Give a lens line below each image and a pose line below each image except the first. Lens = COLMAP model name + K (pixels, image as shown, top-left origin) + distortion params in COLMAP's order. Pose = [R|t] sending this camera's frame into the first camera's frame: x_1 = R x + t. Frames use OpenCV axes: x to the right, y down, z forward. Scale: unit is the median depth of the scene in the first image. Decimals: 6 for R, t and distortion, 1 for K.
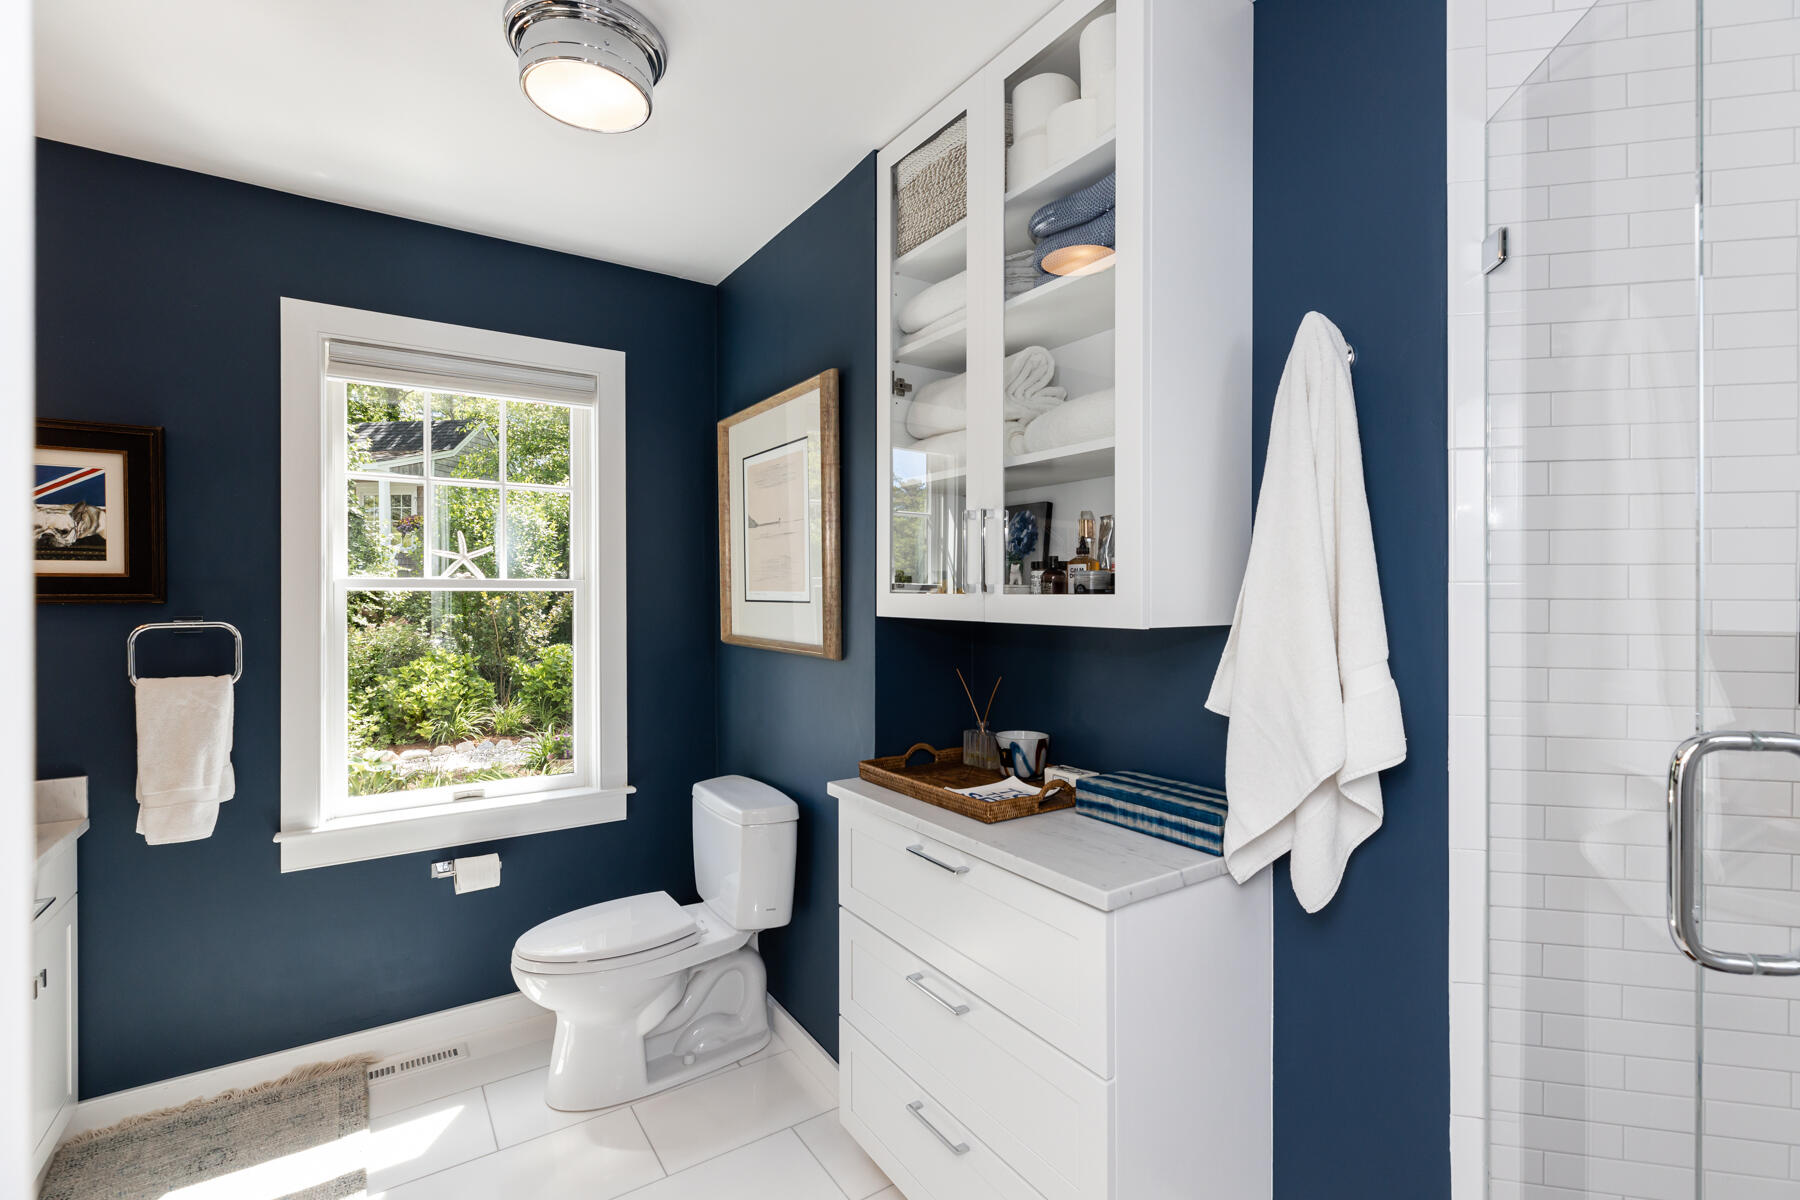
lens RADIAL K [[829.4, 0, 901.0], [0, 829.4, 589.0], [0, 0, 1]] dist [0.001125, 0.000034]
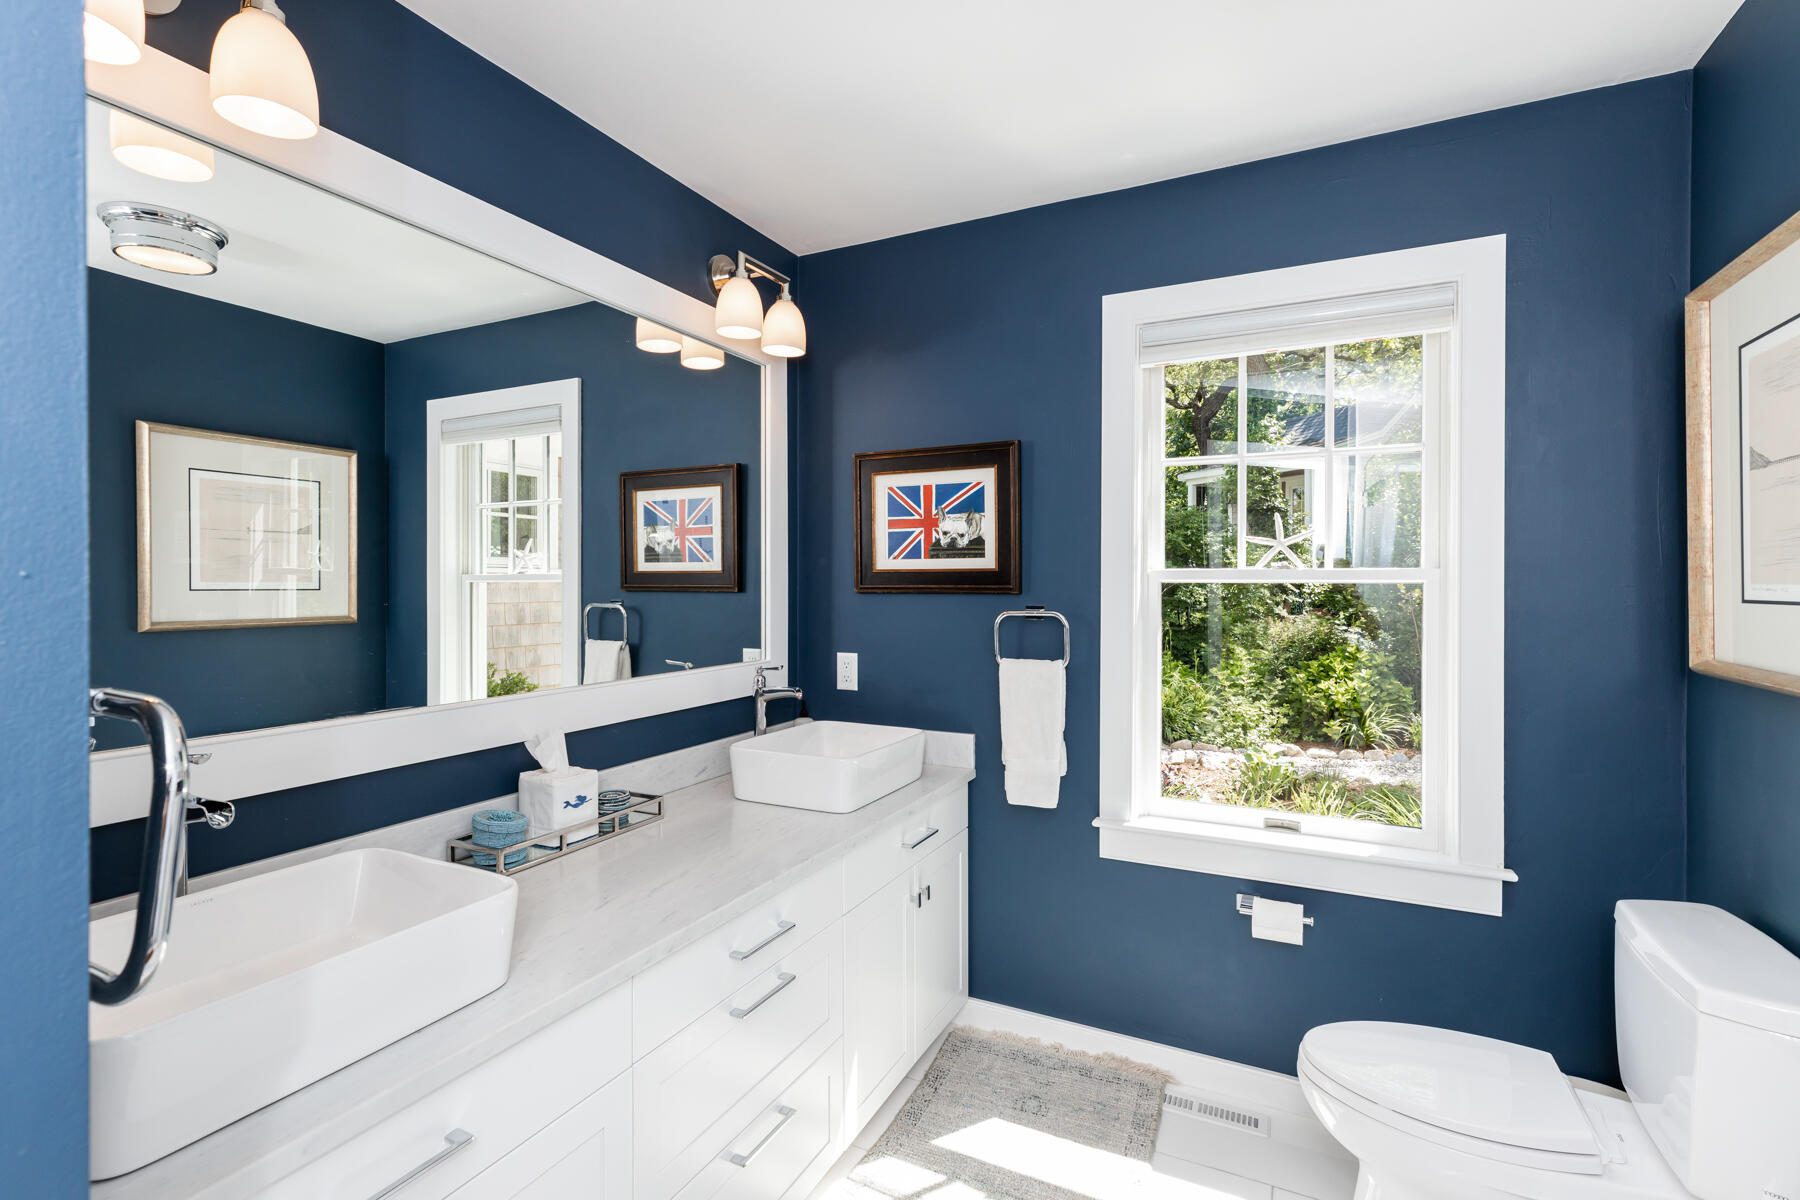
lens RADIAL K [[829.4, 0, 901.0], [0, 829.4, 589.0], [0, 0, 1]] dist [0.001125, 0.000034]
pose [[0.487355, 0.007393, -0.873173, 0.023721], [0.001496, 0.999956, 0.009301, -0.000195], [0.873203, -0.005839, 0.487322, 0.231158]]
